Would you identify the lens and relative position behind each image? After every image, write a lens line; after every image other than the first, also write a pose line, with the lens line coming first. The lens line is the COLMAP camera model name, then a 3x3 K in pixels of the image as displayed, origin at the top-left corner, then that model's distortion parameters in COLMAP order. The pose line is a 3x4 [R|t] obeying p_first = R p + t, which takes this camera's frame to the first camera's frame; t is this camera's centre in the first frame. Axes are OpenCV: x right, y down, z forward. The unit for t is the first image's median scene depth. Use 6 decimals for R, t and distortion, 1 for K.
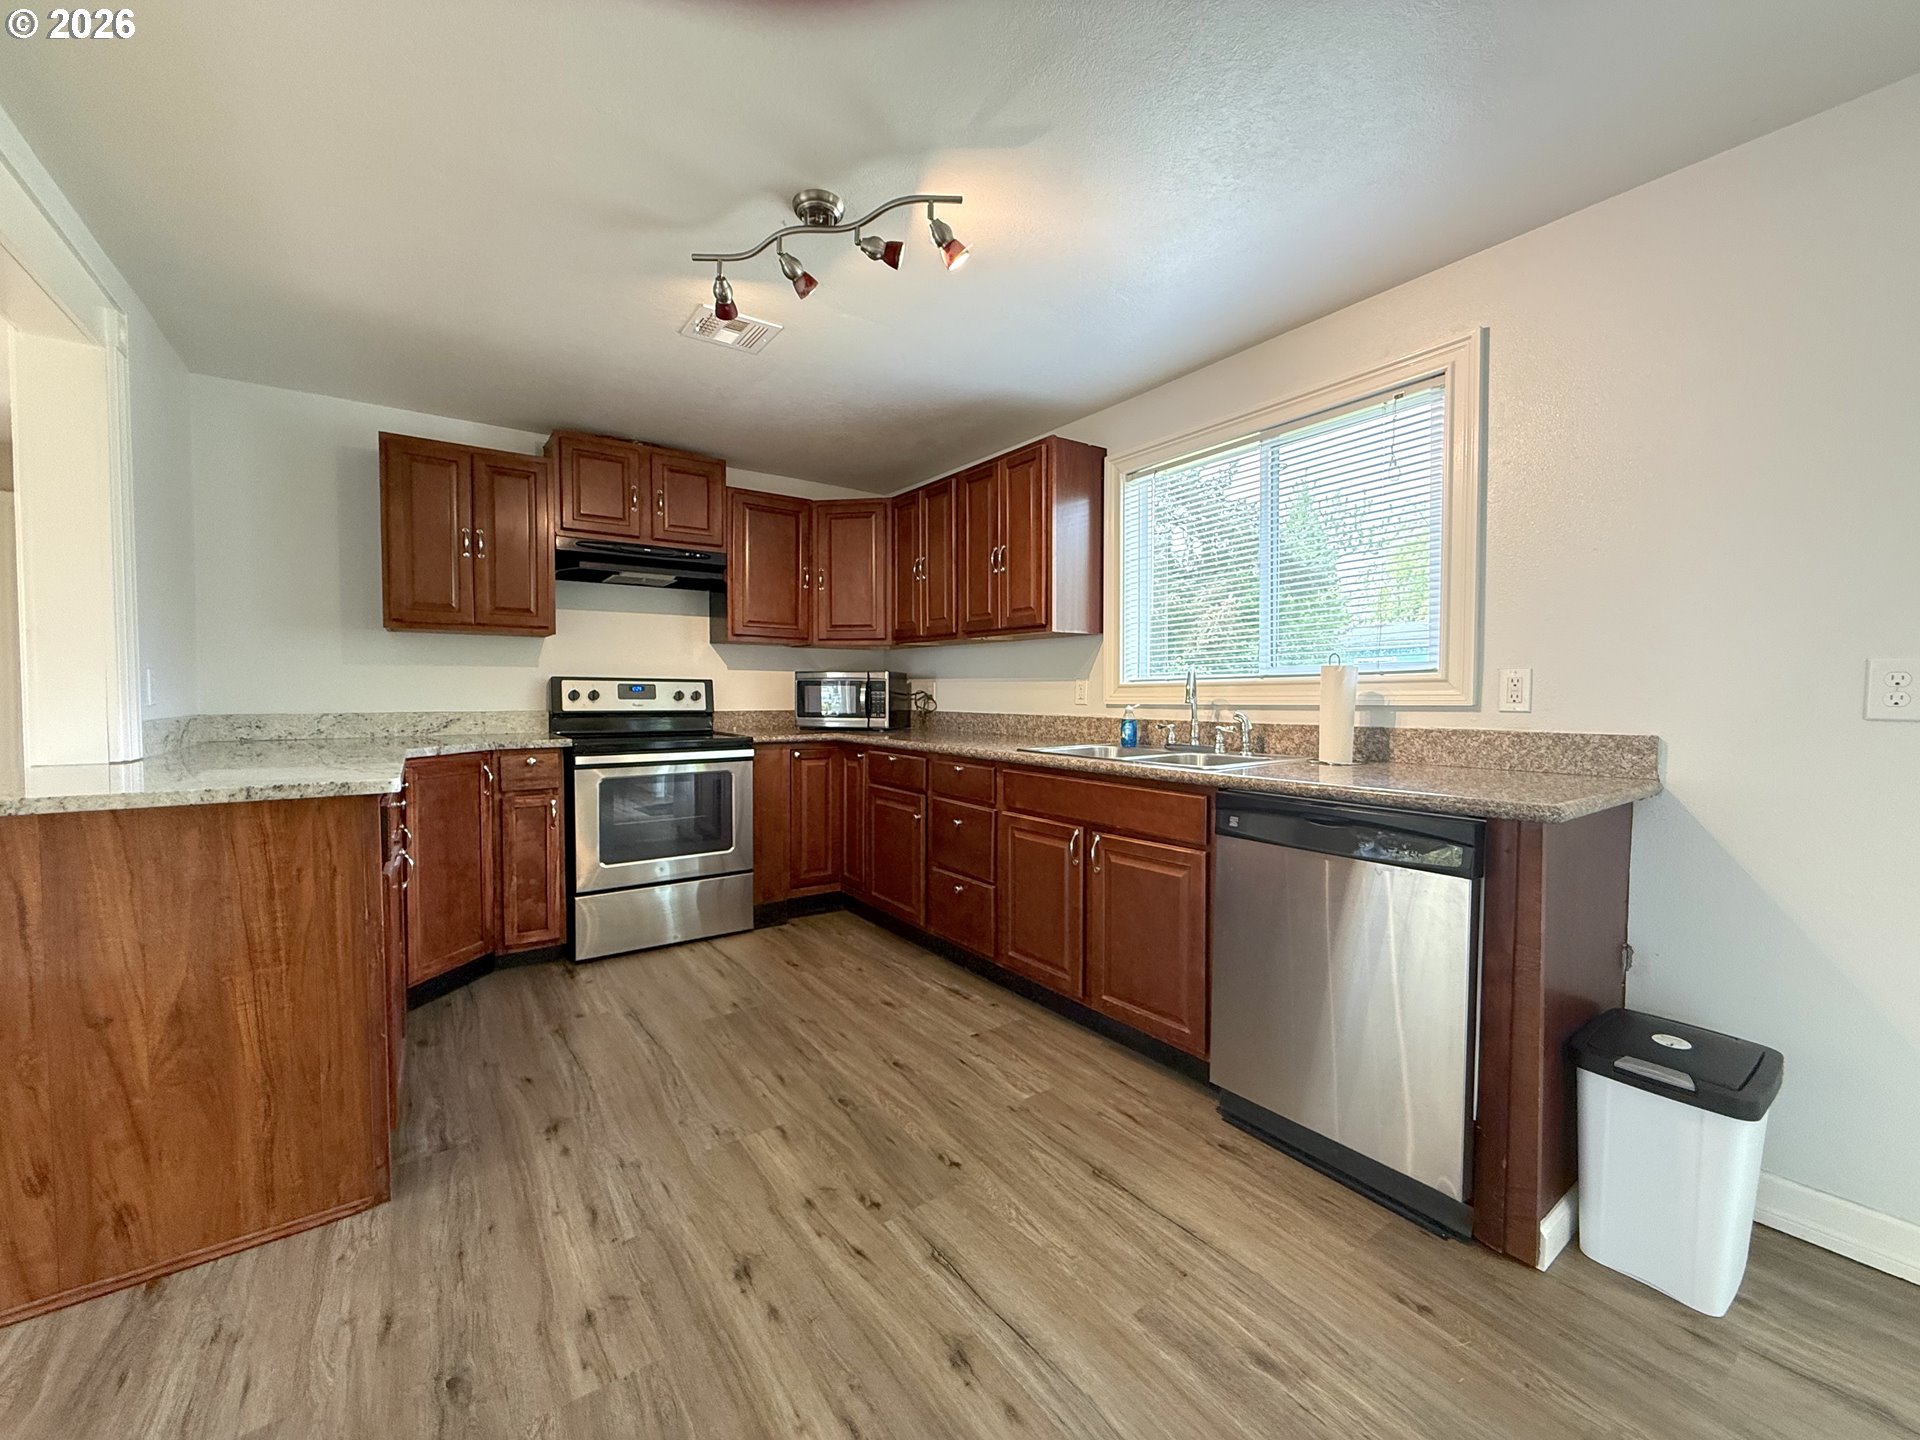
lens RADIAL K [[764.2, 0, 953.8], [0, 764.2, 717.5], [0, 0, 1]] dist [0.000151, 0.000118]
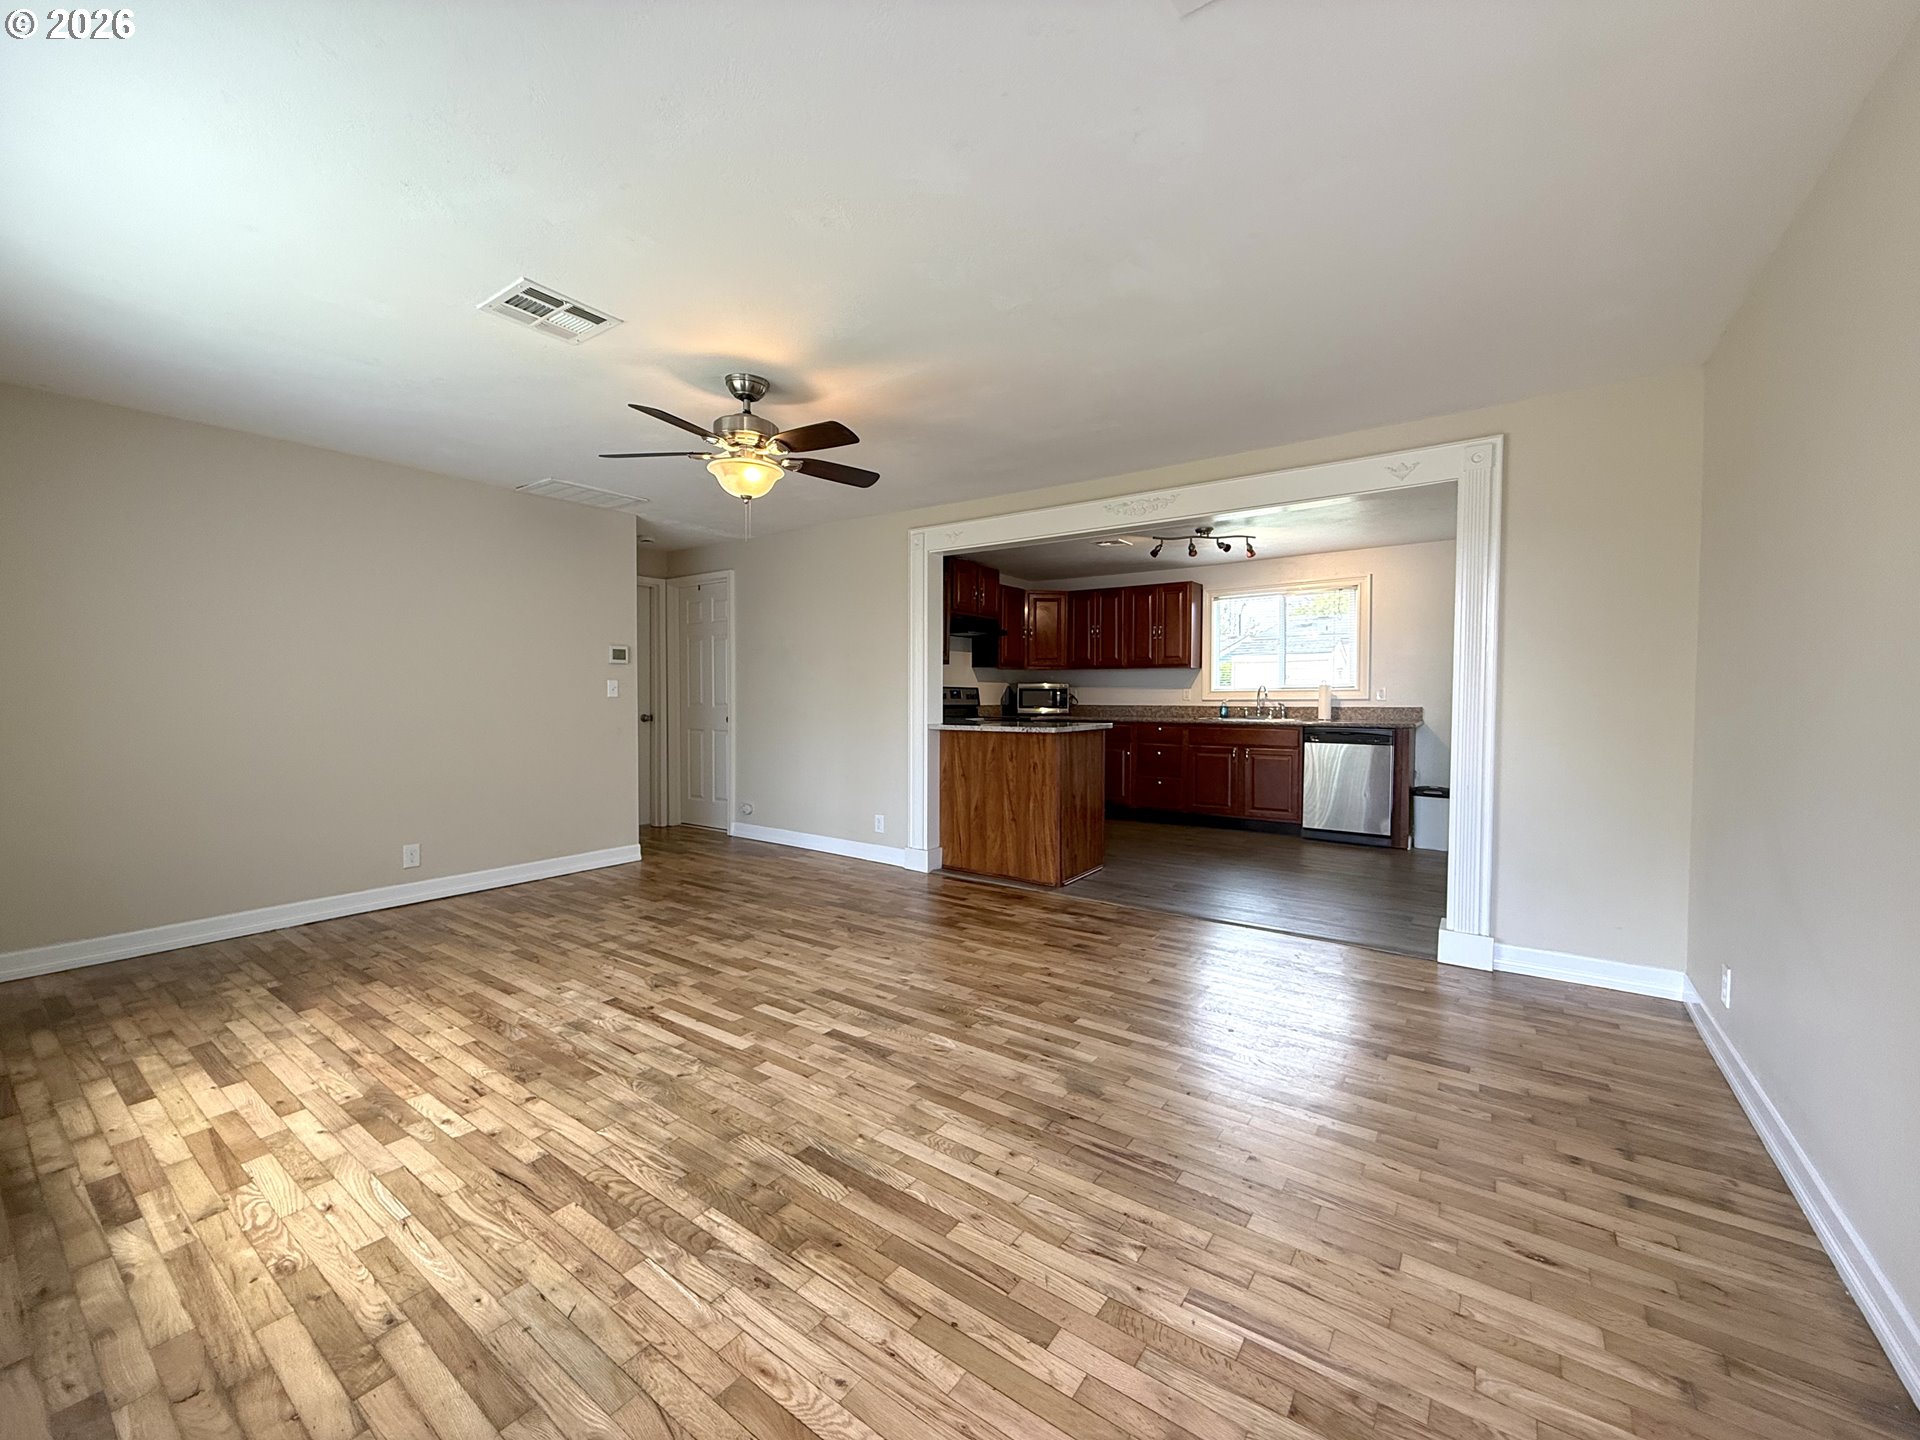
lens RADIAL K [[764.2, 0, 953.7], [0, 764.2, 718.3], [0, 0, 1]] dist [0.000151, 0.000118]
pose [[0.946846, -0.011231, 0.321490, -1.635216], [0.011890, 0.999929, -0.000086, 0.037830], [-0.321466, 0.003904, 0.946913, -1.177403]]
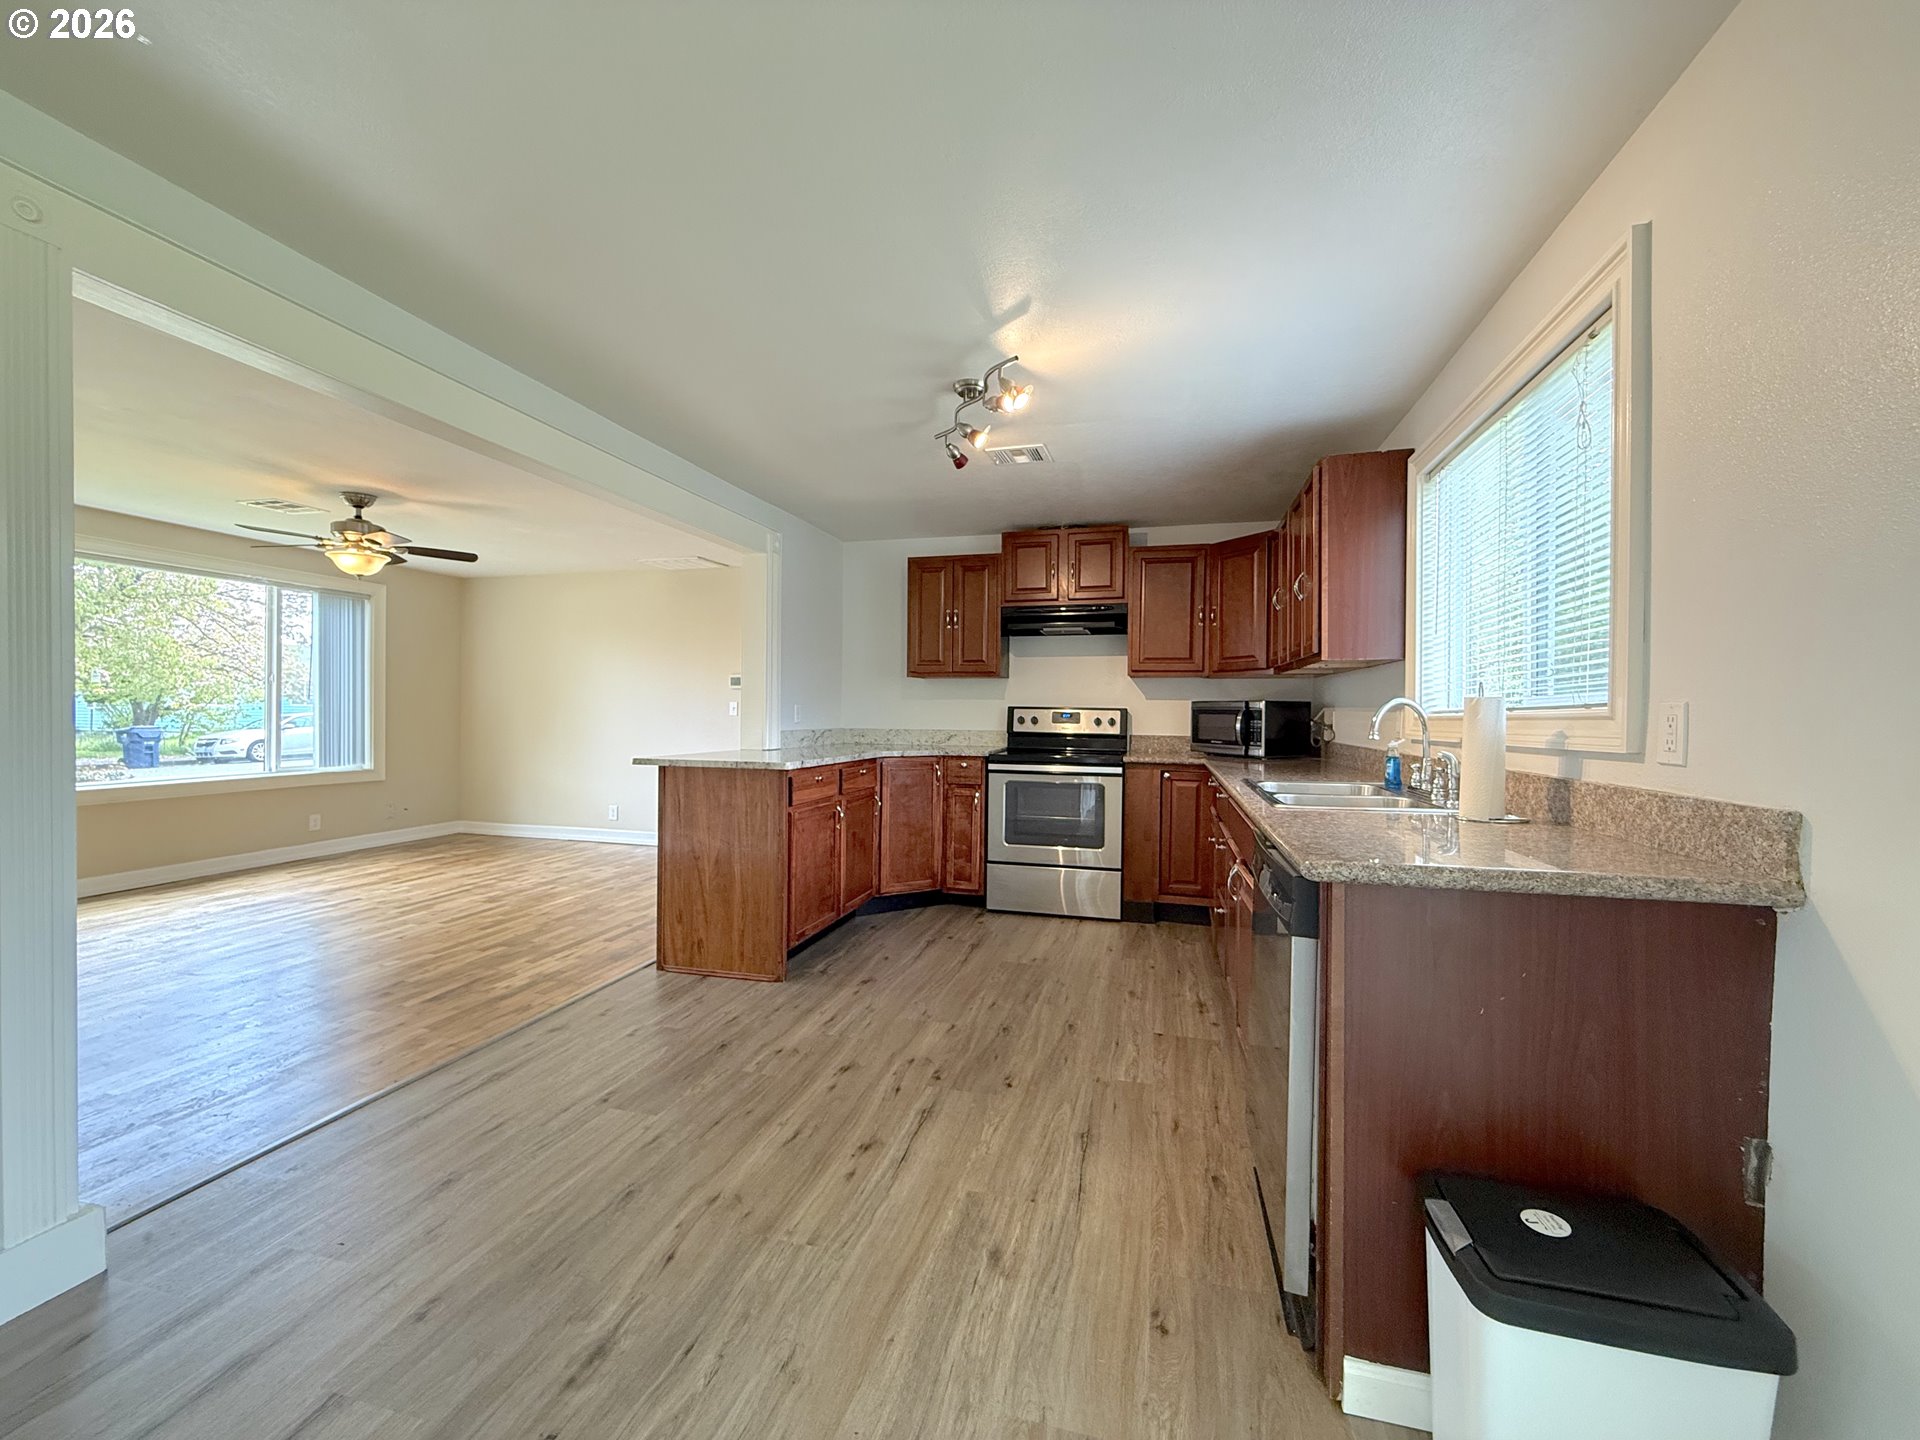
lens RADIAL K [[764.2, 0, 953.7], [0, 764.2, 717.5], [0, 0, 1]] dist [0.000151, 0.000118]
pose [[0.637194, 0.010962, -0.770625, 0.740602], [-0.034943, 0.999282, -0.014679, -0.014807], [0.769911, 0.036281, 0.637119, 0.059262]]
